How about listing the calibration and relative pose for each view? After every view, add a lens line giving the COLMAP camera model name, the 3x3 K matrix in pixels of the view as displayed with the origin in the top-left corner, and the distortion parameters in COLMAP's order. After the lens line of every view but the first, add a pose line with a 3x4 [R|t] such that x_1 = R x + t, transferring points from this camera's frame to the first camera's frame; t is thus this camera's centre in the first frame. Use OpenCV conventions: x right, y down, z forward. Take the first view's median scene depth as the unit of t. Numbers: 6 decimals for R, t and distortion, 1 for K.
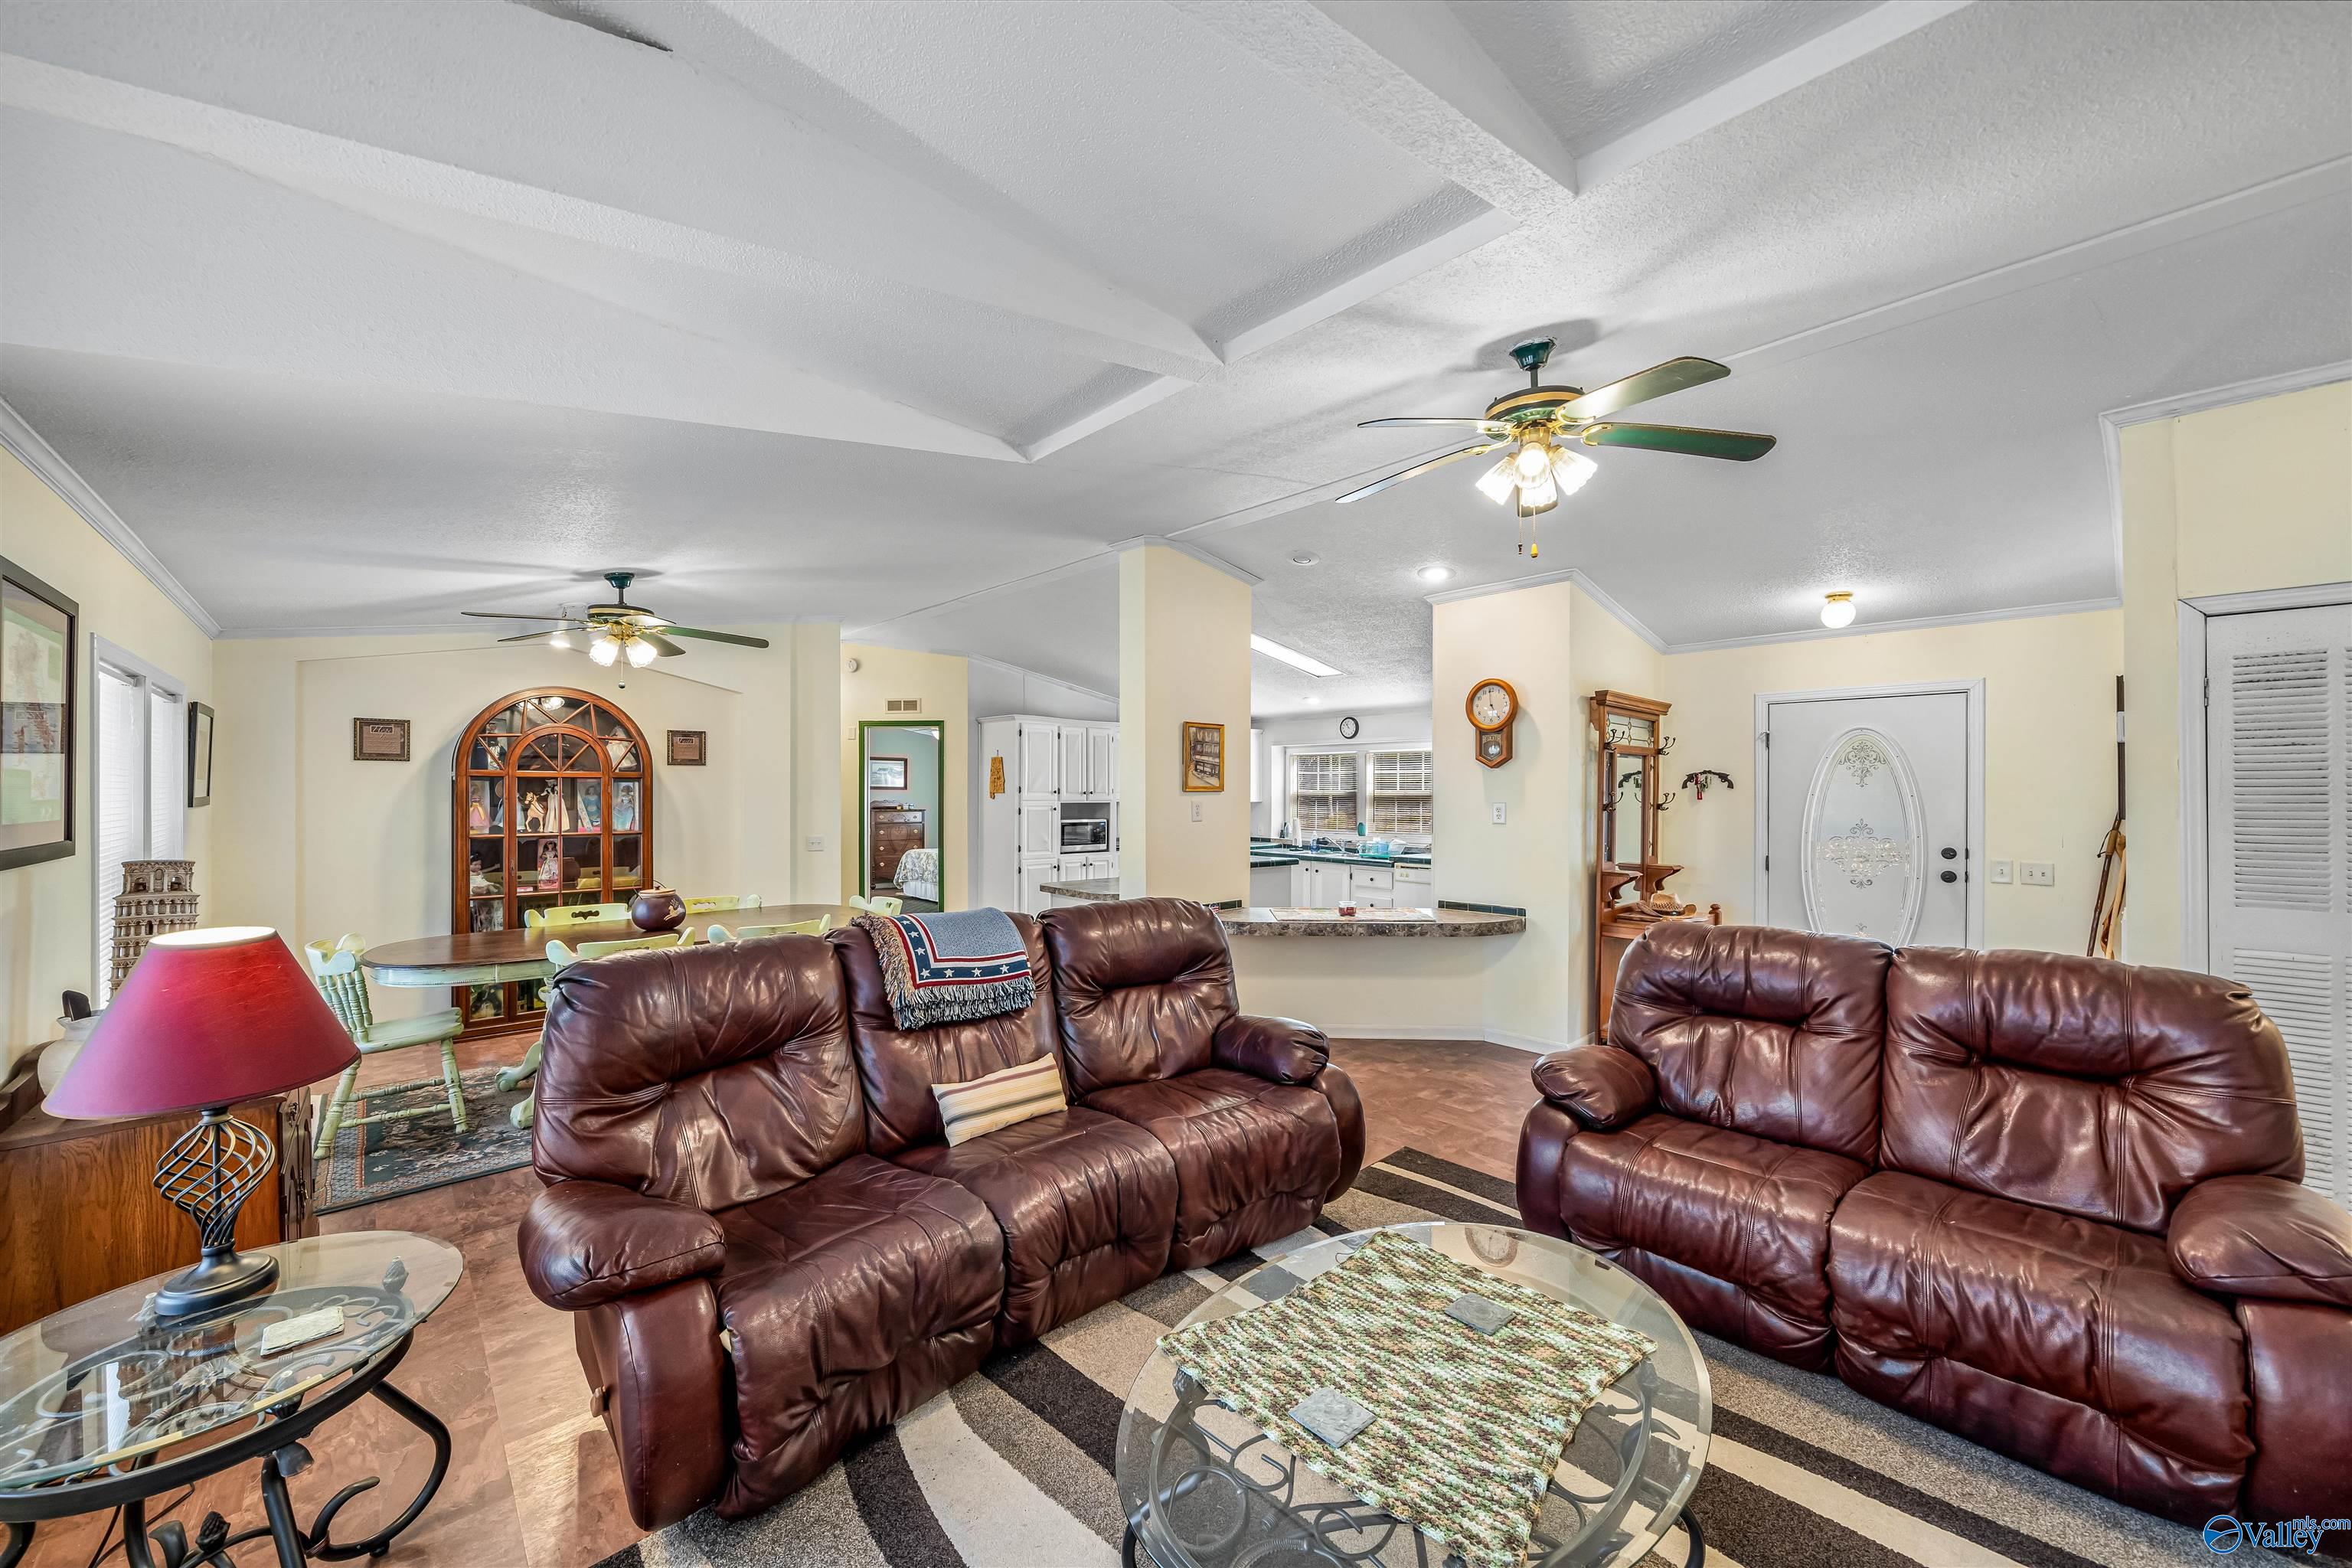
lens RADIAL K [[868.5, 0, 1174.4], [0, 868.5, 792.1], [0, 0, 1]] dist [-0.000790, -0.000122]
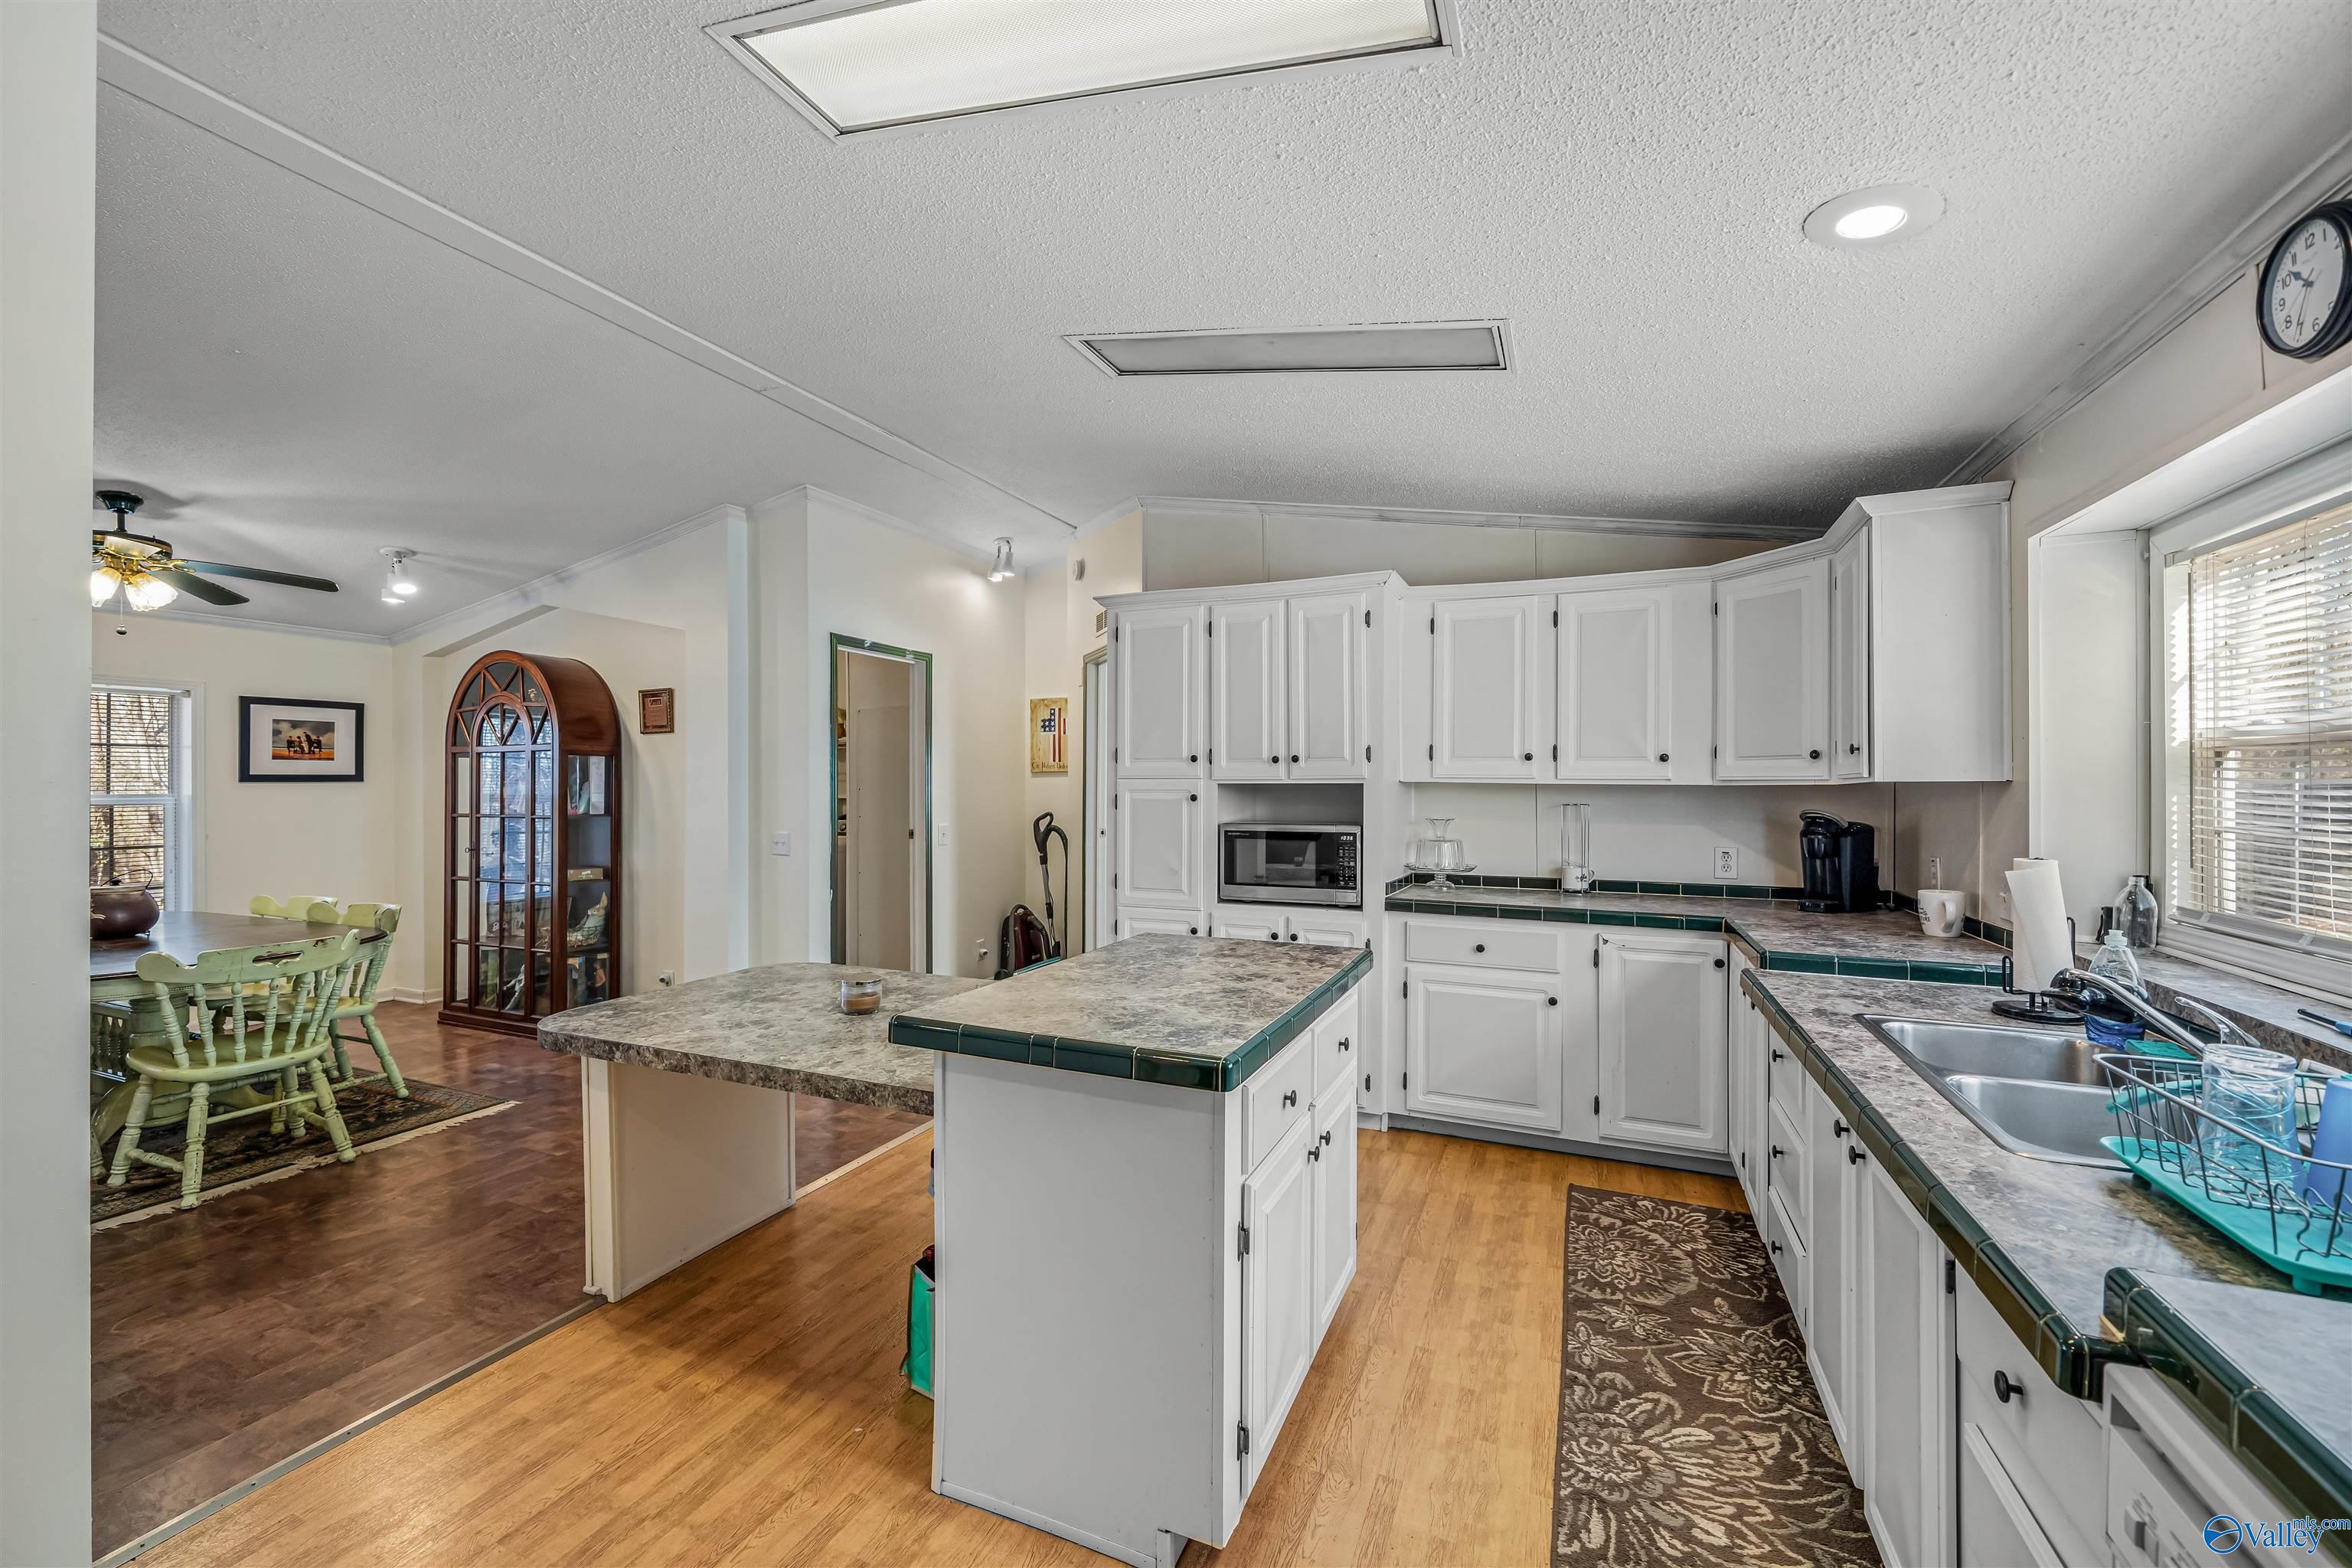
lens RADIAL K [[936.6, 0, 1166.4], [0, 936.6, 786.4], [0, 0, 1]] dist [-0.000509, 0.000144]
pose [[0.395893, -0.003440, -0.918290, 0.460880], [0.003770, 0.999991, -0.002121, 0.023508], [0.918289, -0.002622, 0.395902, 1.278629]]
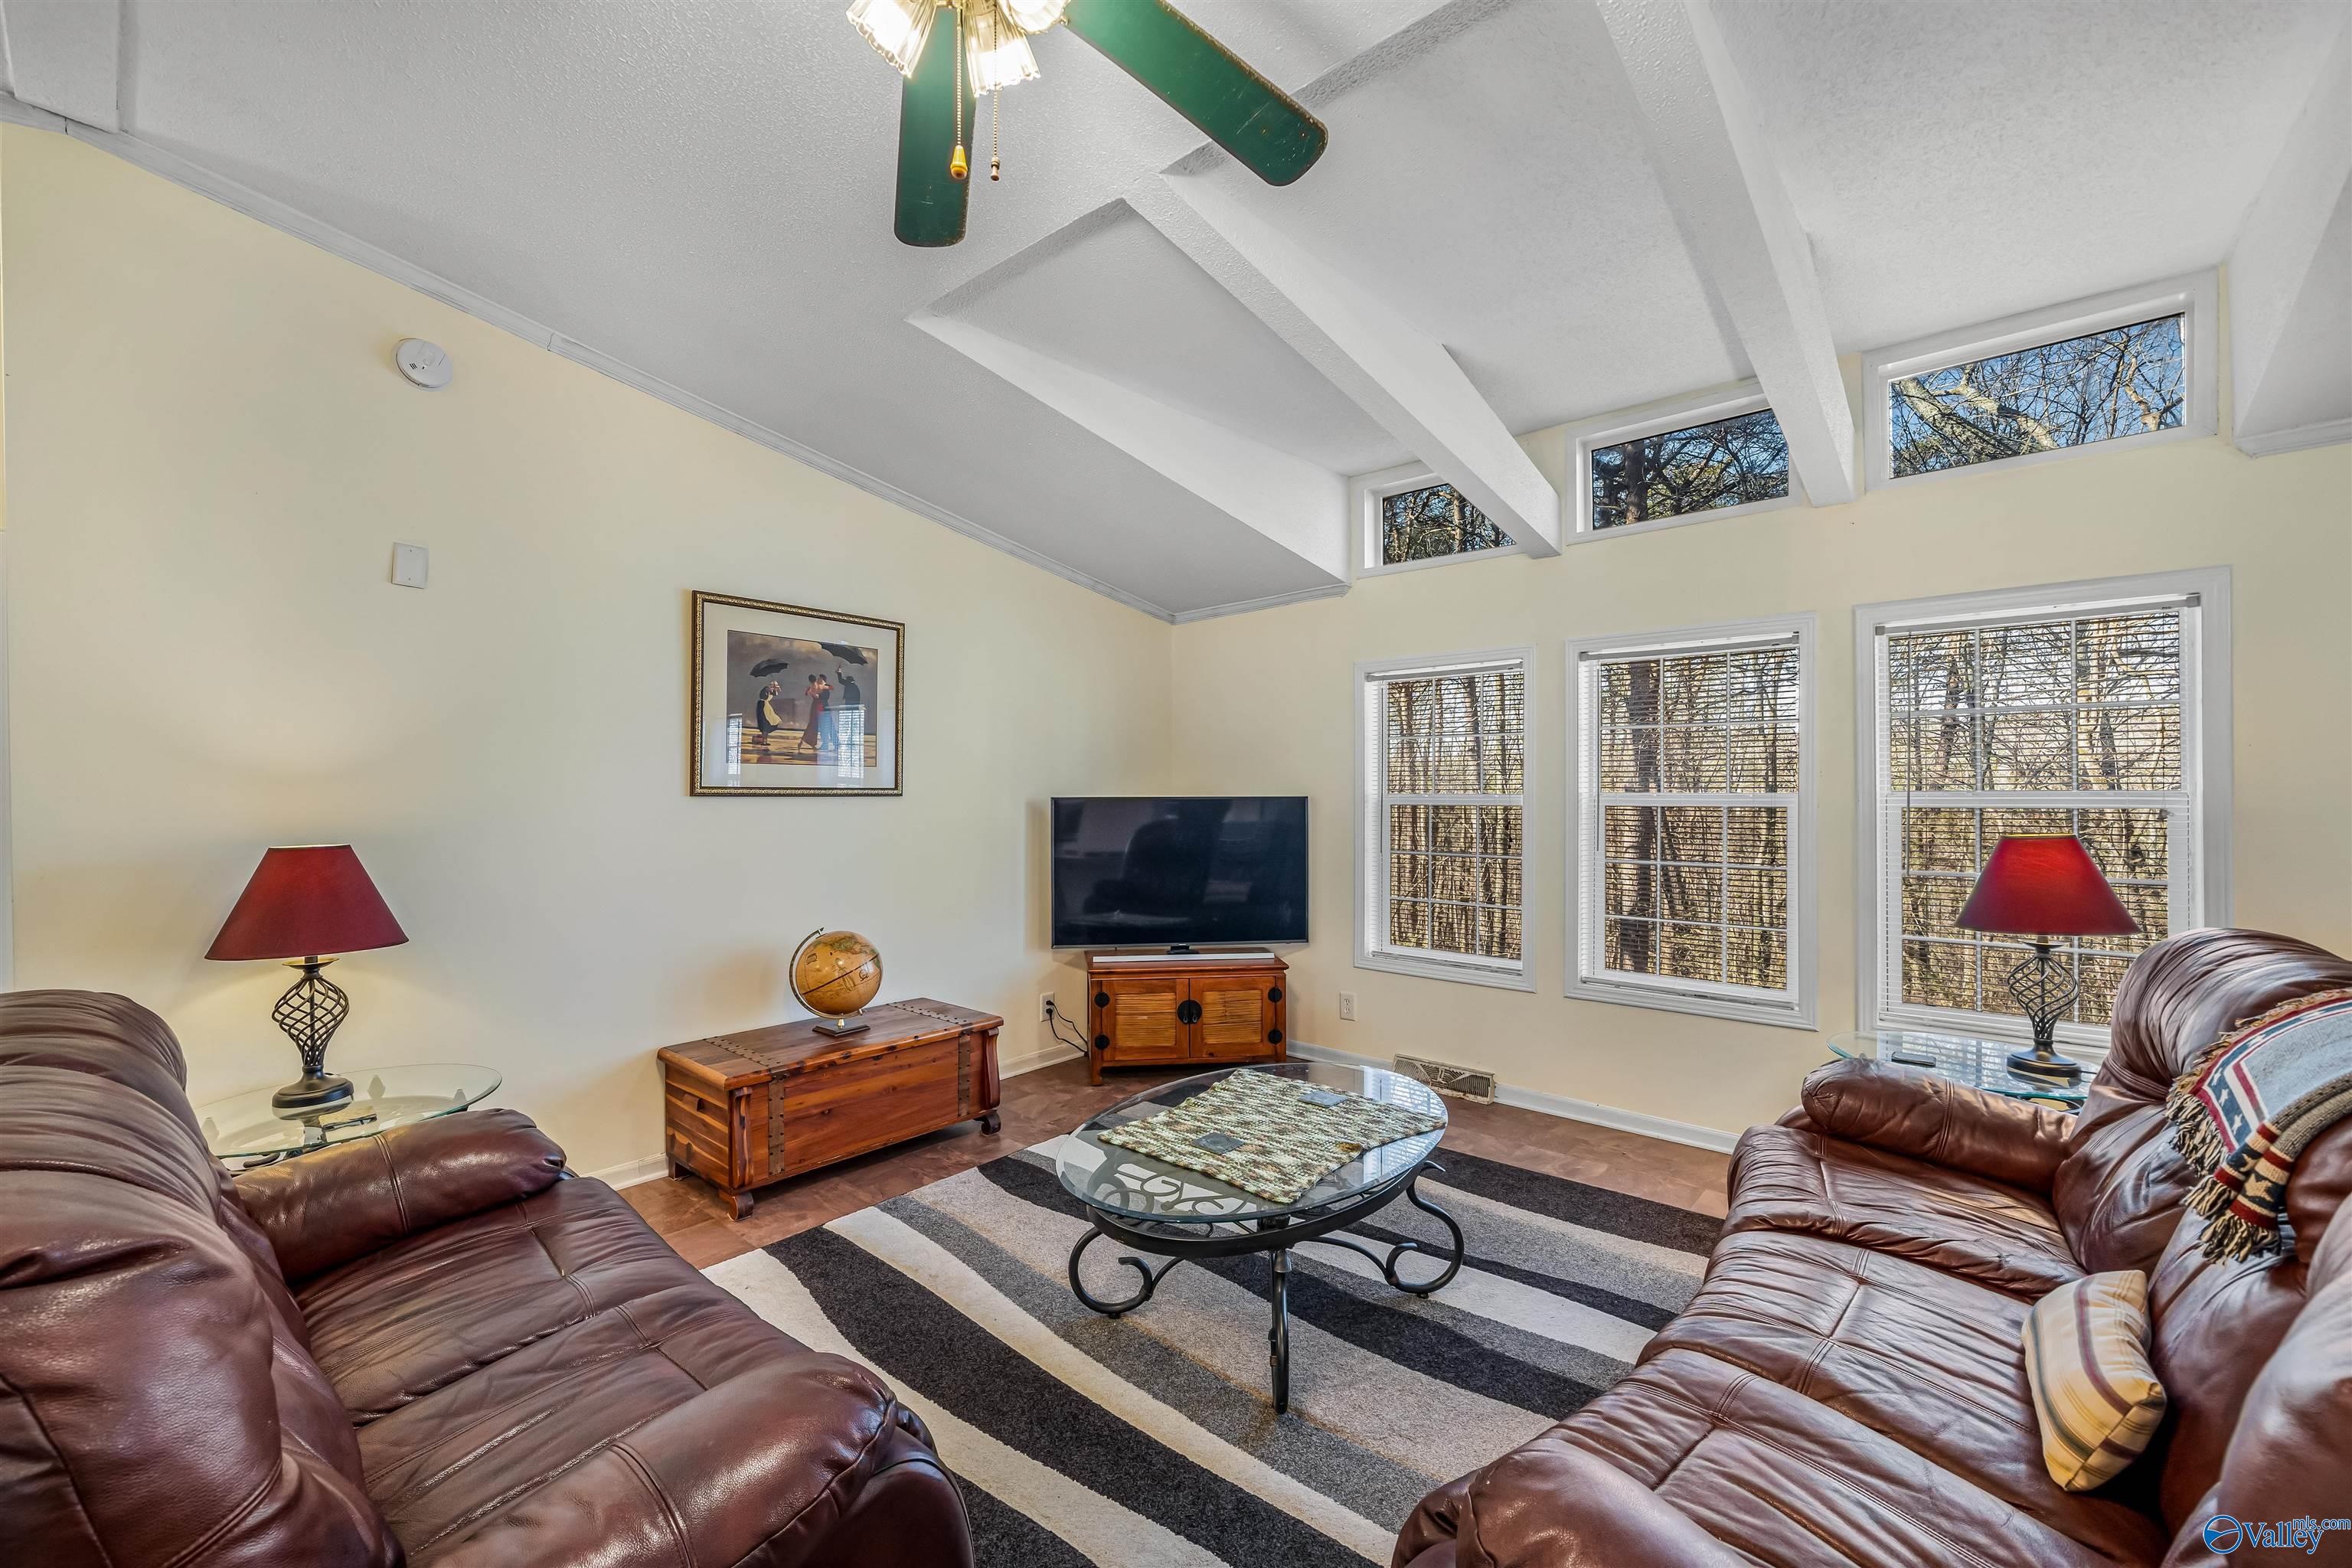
lens RADIAL K [[957.9, 0, 1176.0], [0, 957.9, 784.0], [0, 0, 1]] dist [0.002529, 0.000159]
pose [[-0.994837, -0.003032, -0.101439, 0.175769], [-0.002824, 0.999994, -0.002197, 0.023647], [0.101445, -0.001899, -0.994839, 0.756707]]
